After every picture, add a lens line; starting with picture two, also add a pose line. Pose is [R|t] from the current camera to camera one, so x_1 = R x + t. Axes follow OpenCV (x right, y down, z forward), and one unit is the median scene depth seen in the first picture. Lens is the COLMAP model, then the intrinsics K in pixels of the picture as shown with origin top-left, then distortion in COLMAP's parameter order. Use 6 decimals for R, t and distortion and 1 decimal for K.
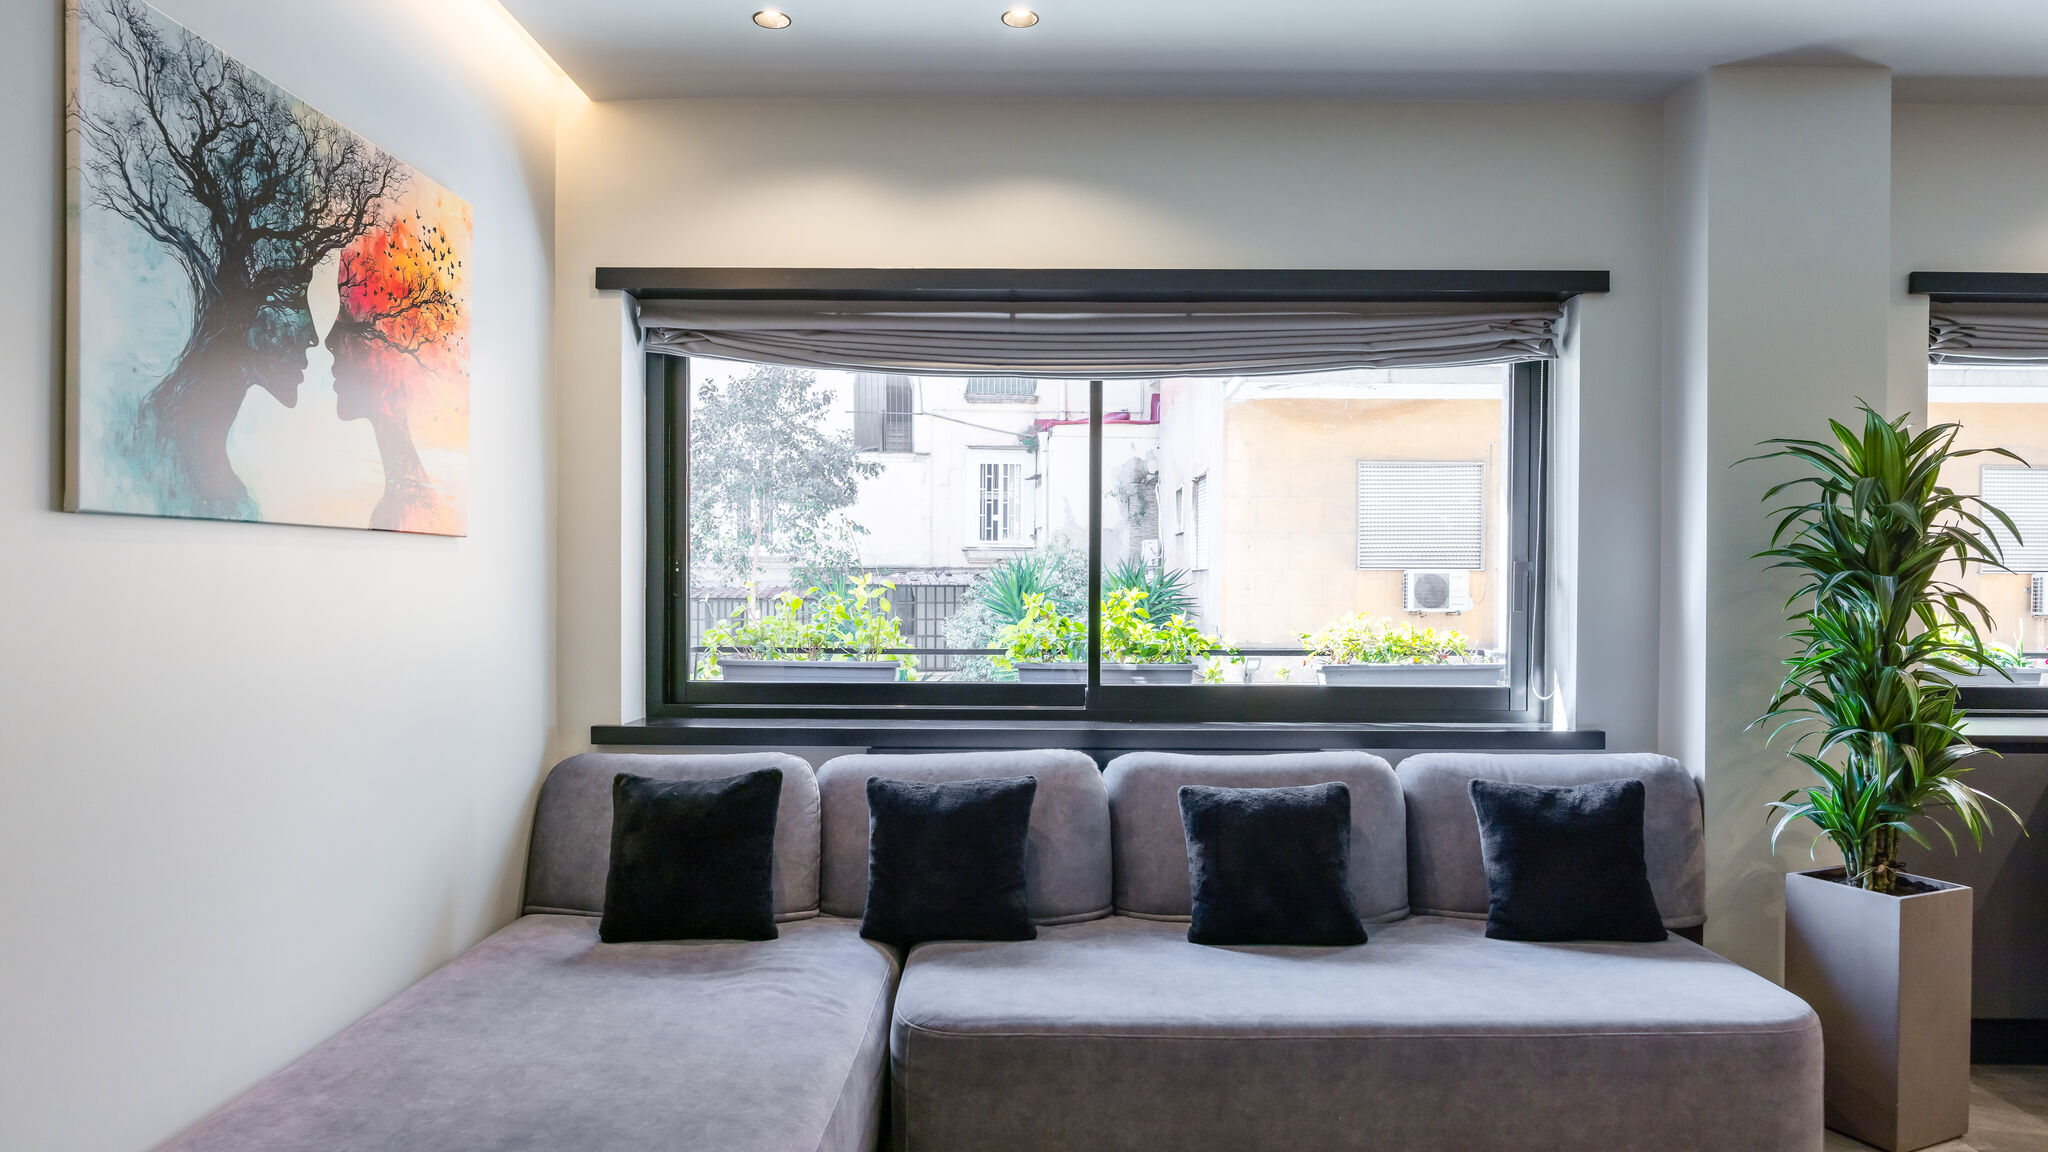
lens RADIAL K [[1239.3, 0, 1032.8], [0, 1239.3, 599.6], [0, 0, 1]] dist [-0.006433, -0.001089]
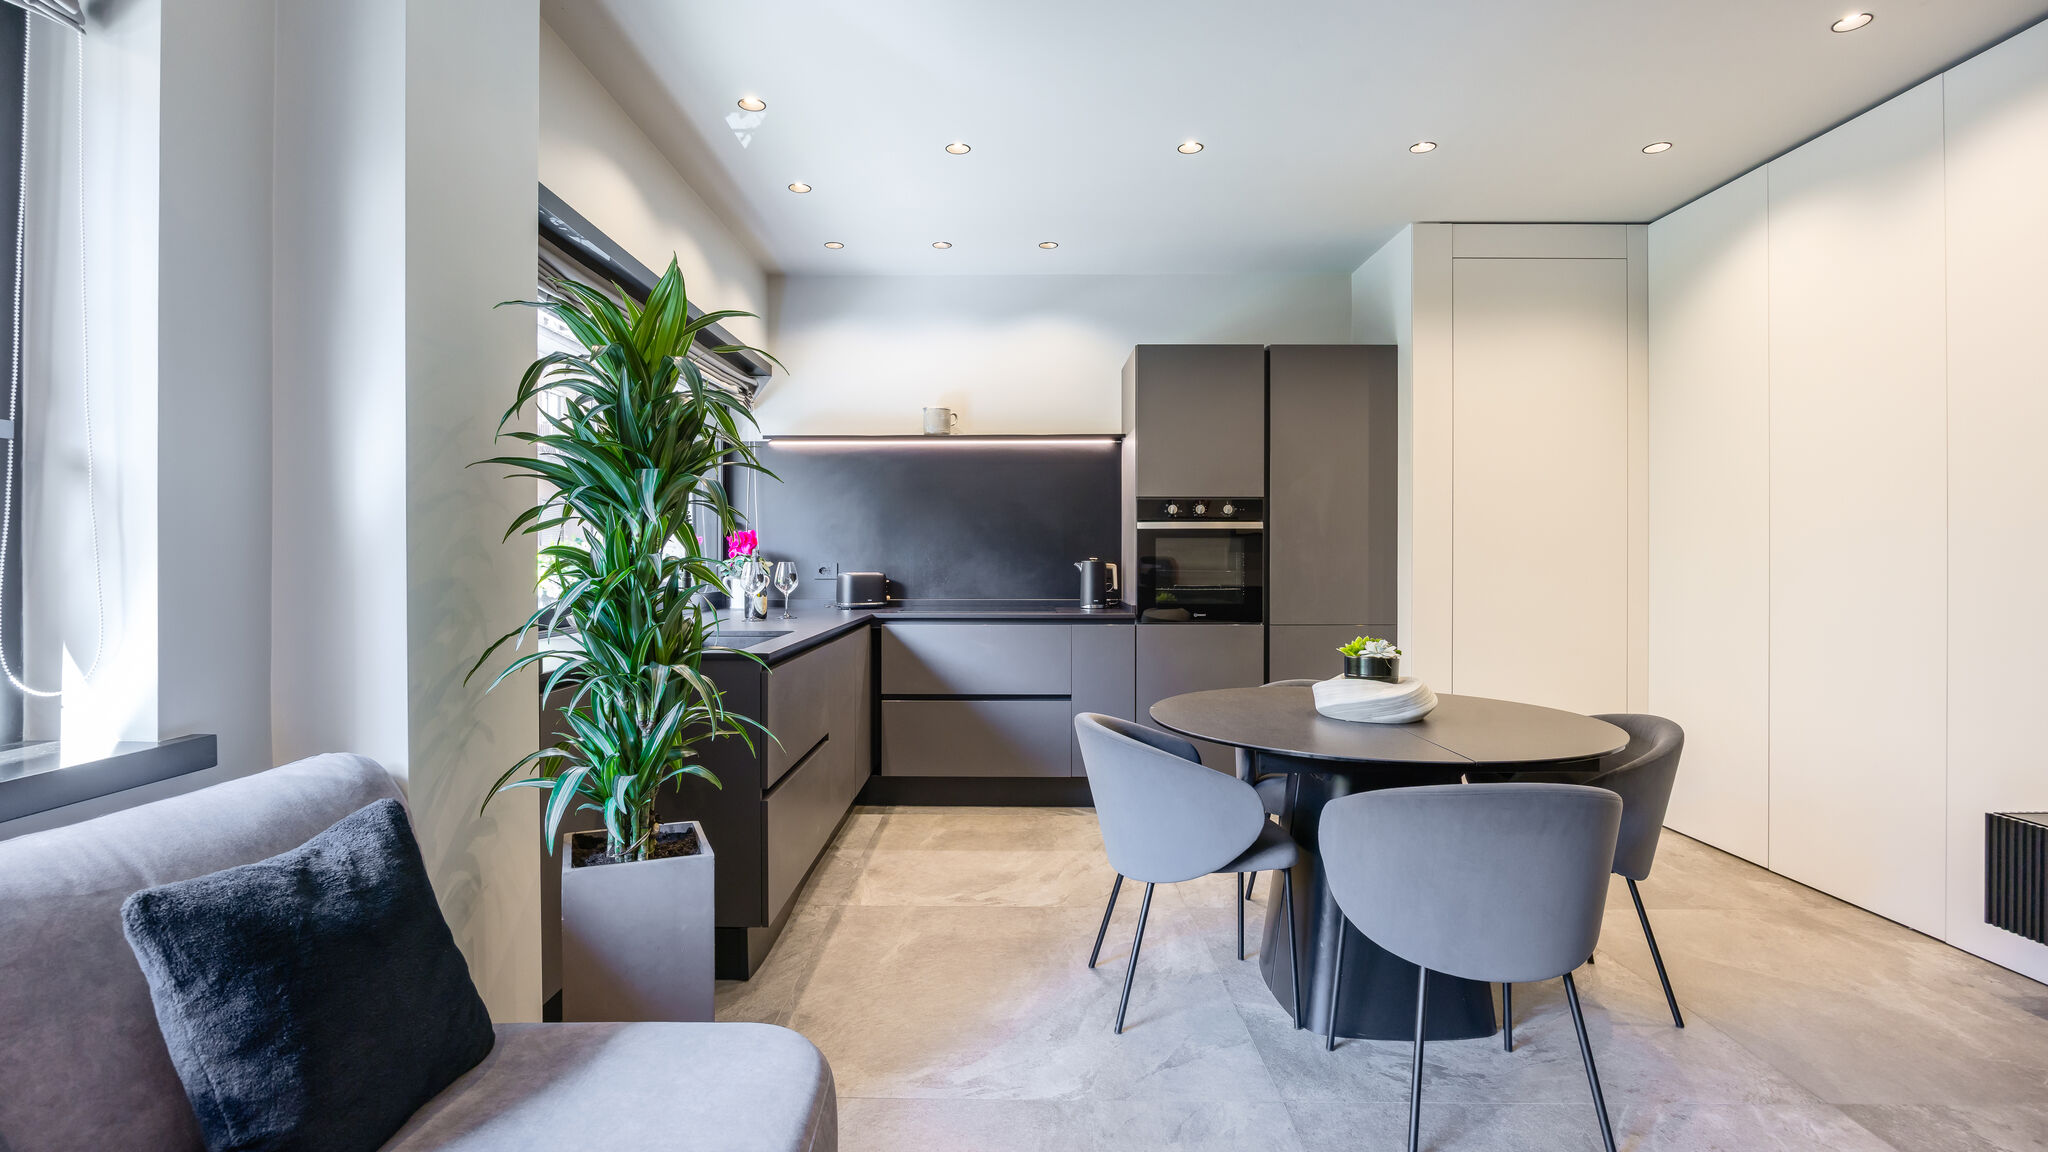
lens RADIAL K [[979.4, 0, 1002.0], [0, 979.4, 564.7], [0, 0, 1]] dist [-0.017292, 0.001476]
pose [[0.003221, -0.012455, 0.999917, 0.026307], [0.012451, 0.999845, 0.012414, 0.032038], [-0.999917, 0.012410, 0.003375, 0.722062]]
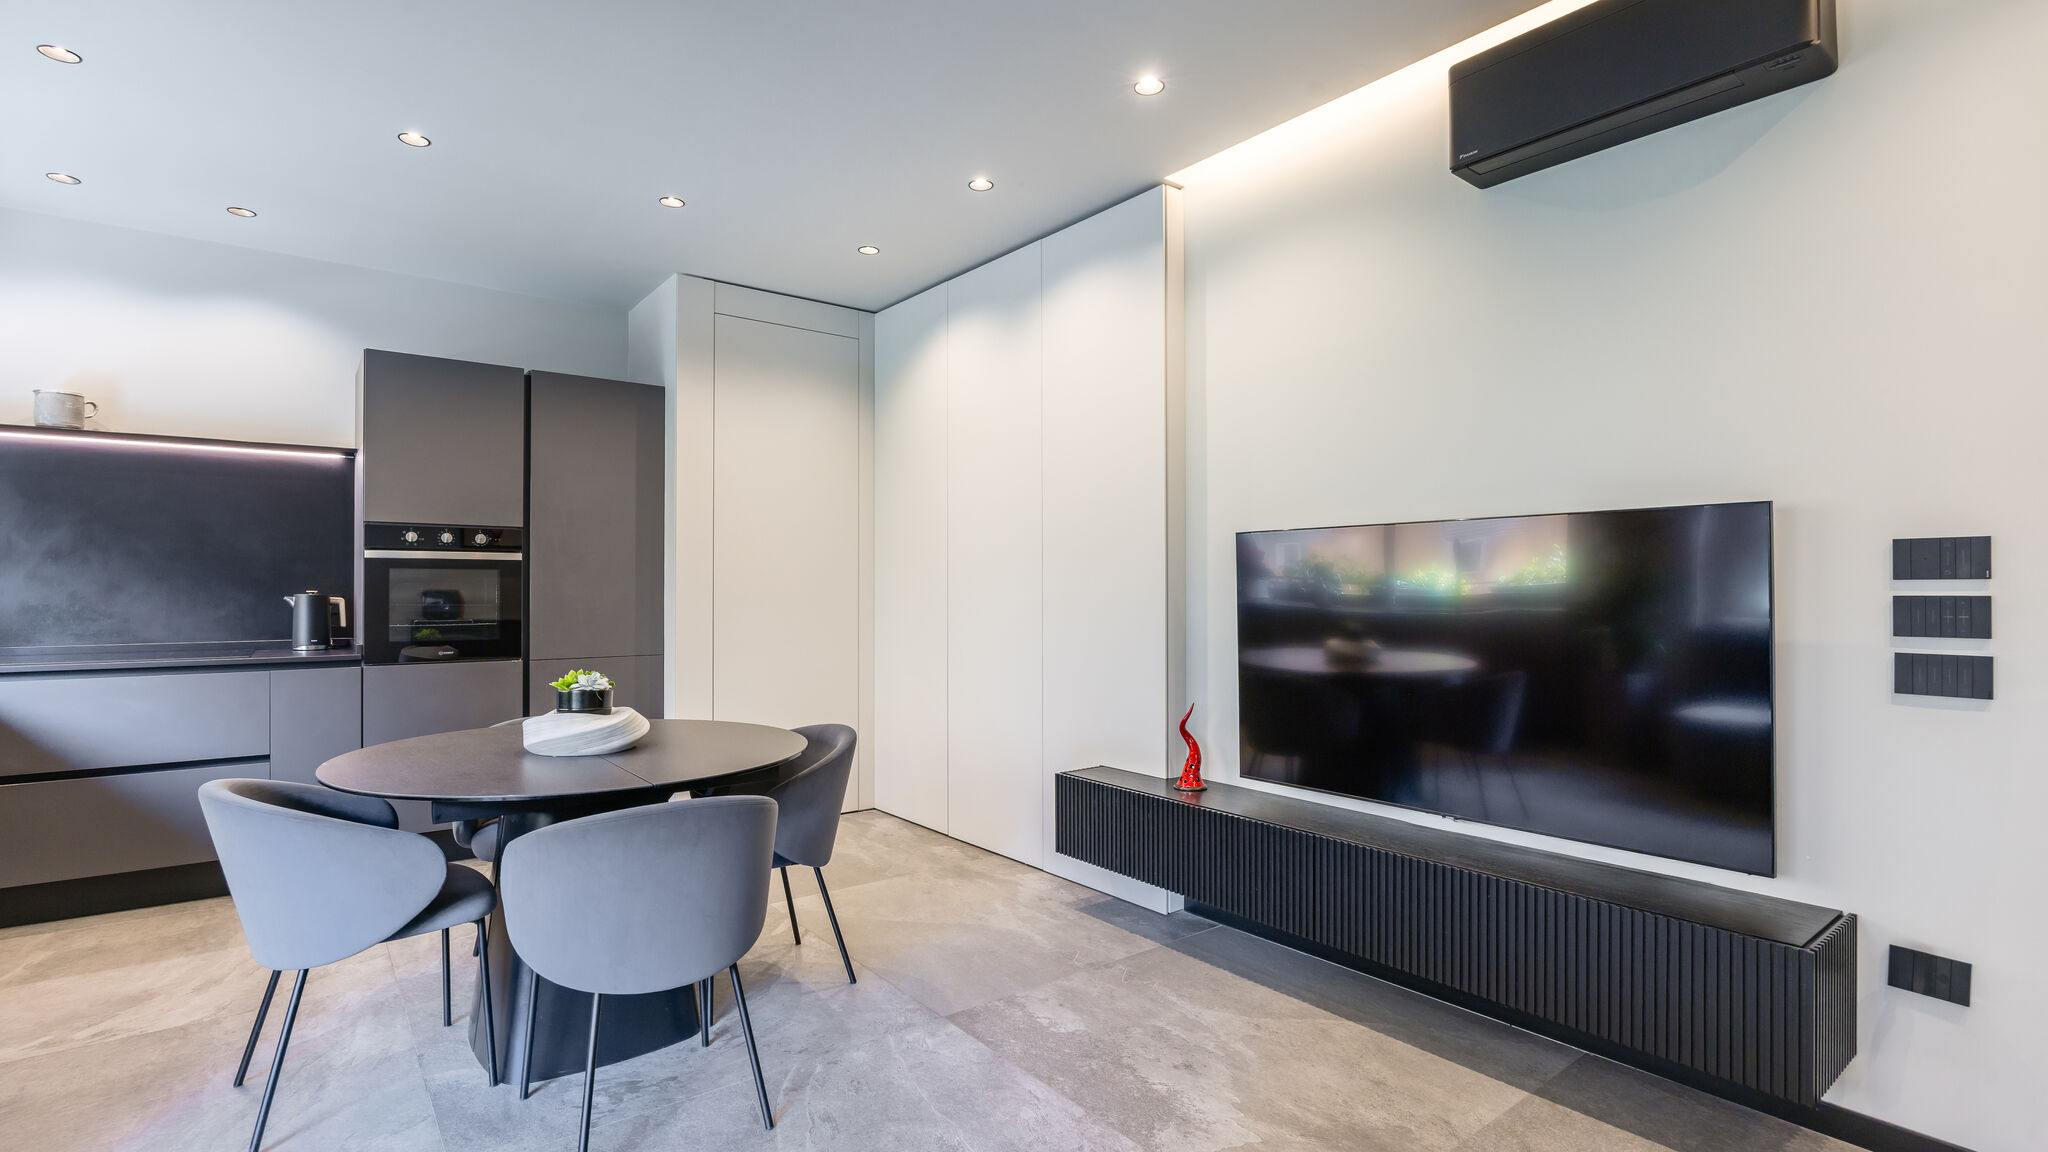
lens RADIAL K [[944.1, 0, 1014.7], [0, 944.1, 584.2], [0, 0, 1]] dist [-0.013328, 0.000434]
pose [[-0.621369, -0.001421, 0.783517, -0.004662], [0.006356, 0.999956, 0.006855, 0.030871], [-0.783493, 0.009240, -0.621332, 0.620552]]
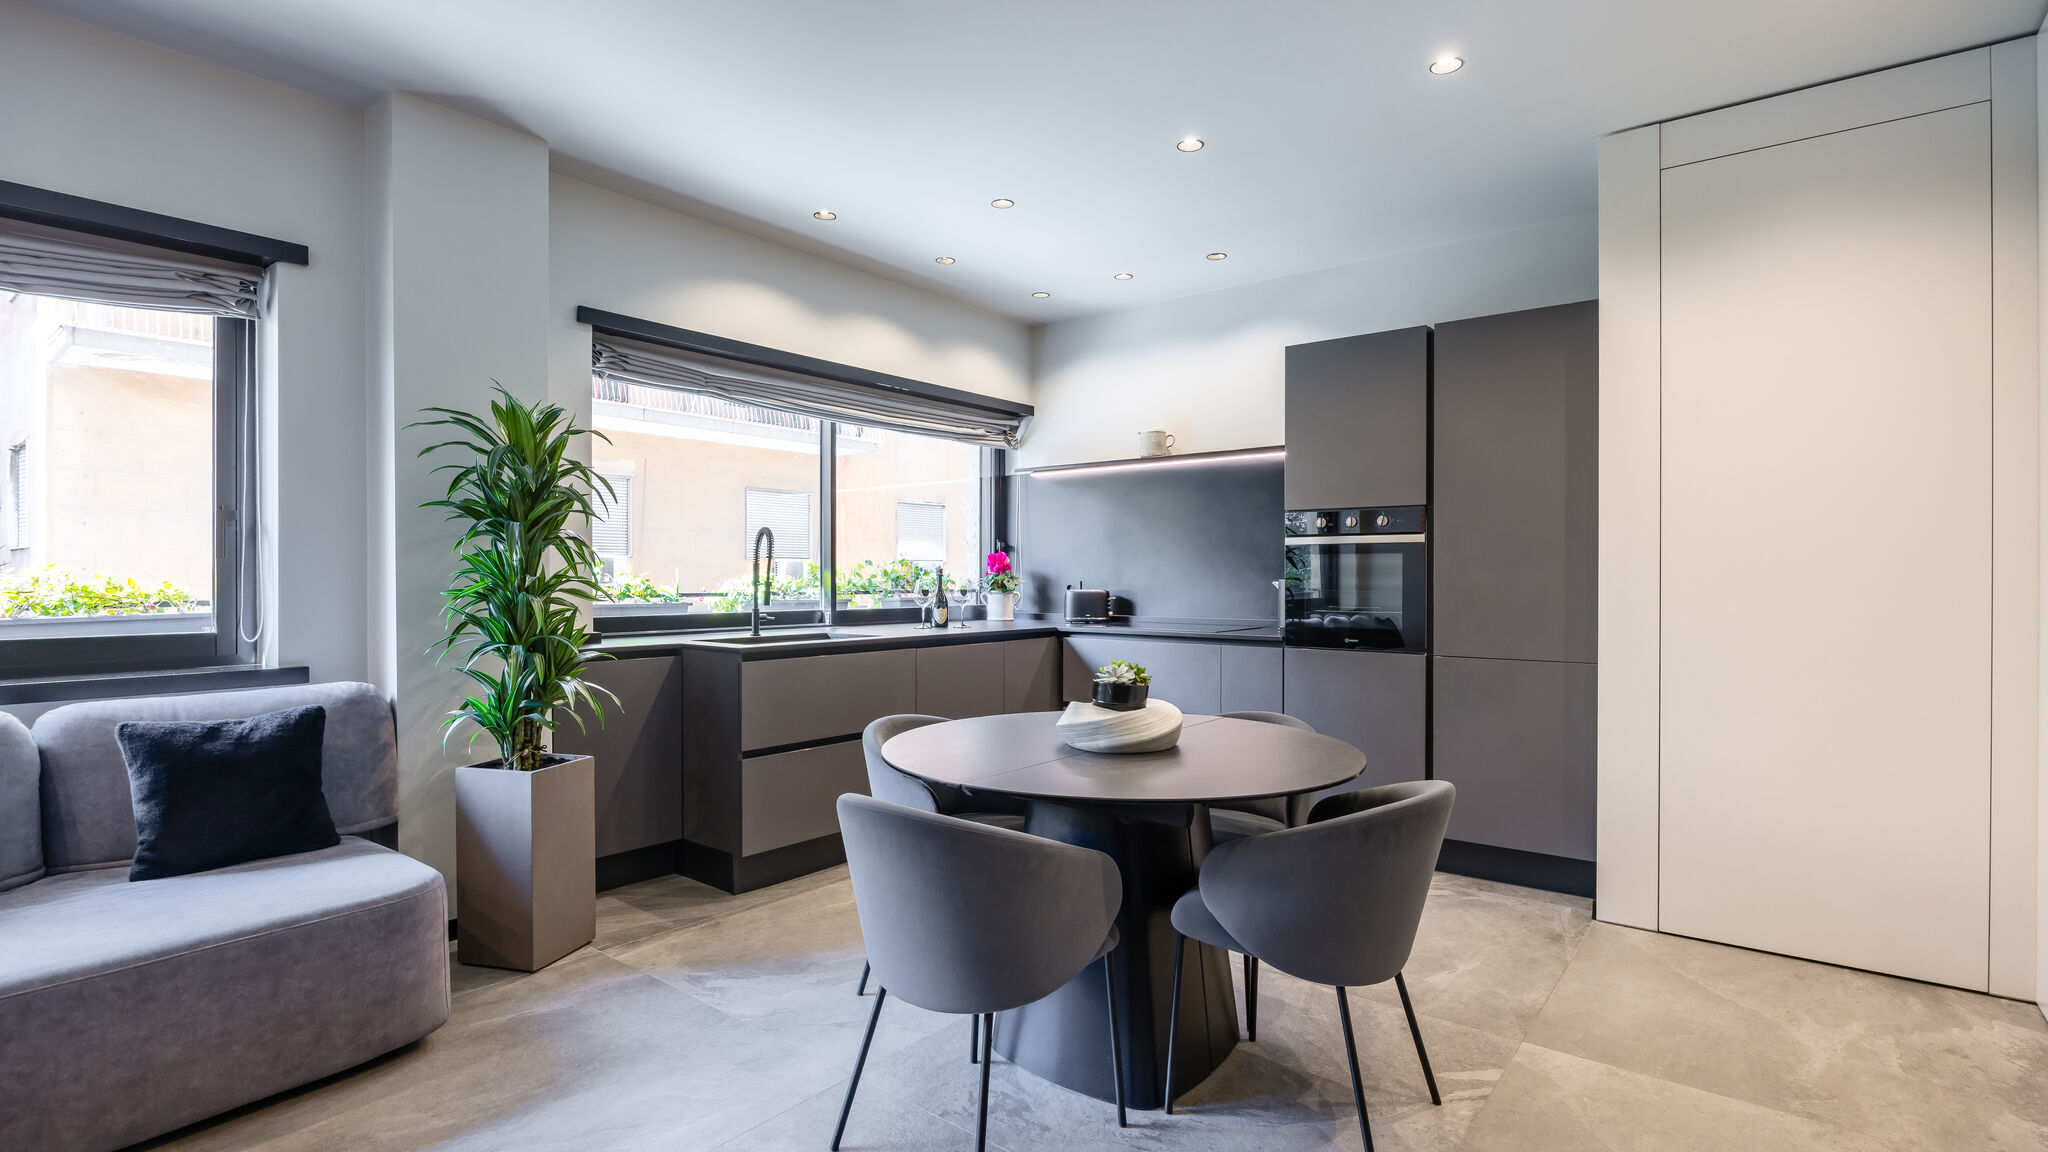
lens RADIAL K [[969.2, 0, 1022.2], [0, 969.2, 582.7], [0, 0, 1]] dist [-0.009688, 0.000013]
pose [[0.619134, -0.010162, 0.785220, 0.208323], [0.012470, 0.999917, 0.003108, 0.042657], [-0.785186, 0.007867, 0.619209, -0.026801]]
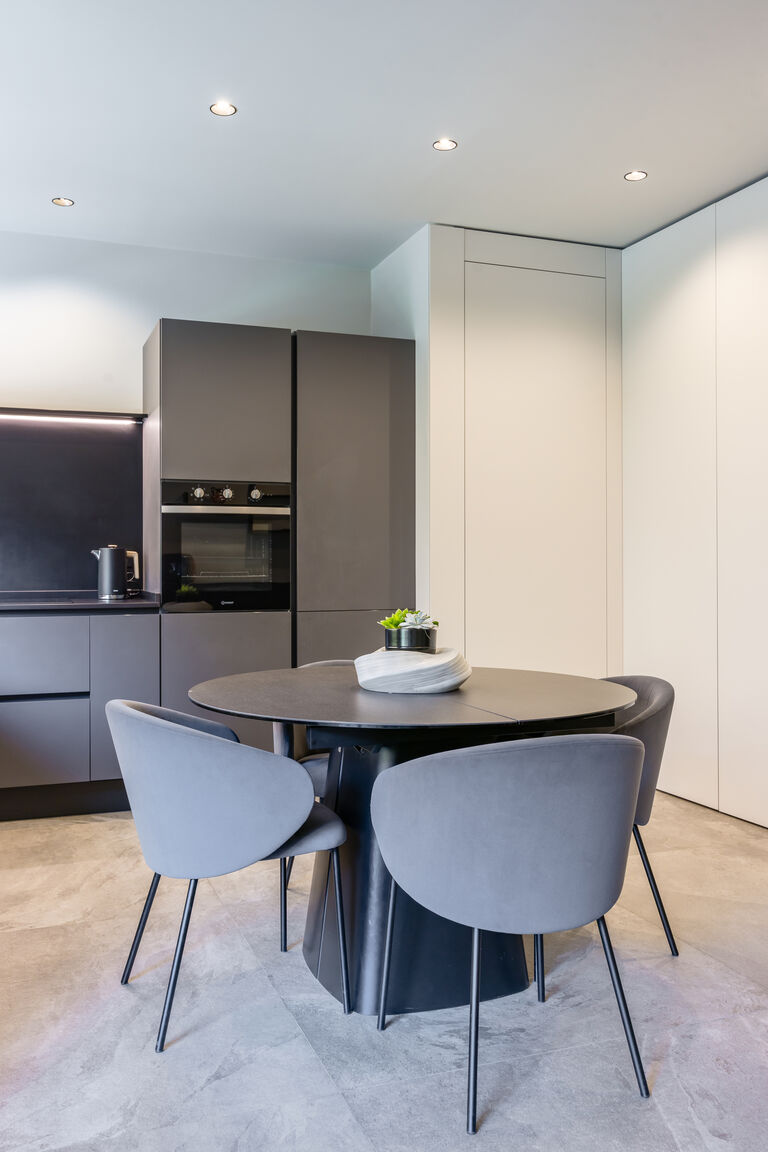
lens RADIAL K [[980.3, 0, 380.5], [0, 980.3, 560.8], [0, 0, 1]] dist [0.001593, -0.005094]
pose [[-0.362311, -0.002771, 0.932053, 0.086964], [0.011408, 0.999907, 0.007408, 0.060654], [-0.931987, 0.013316, -0.362246, 0.739158]]
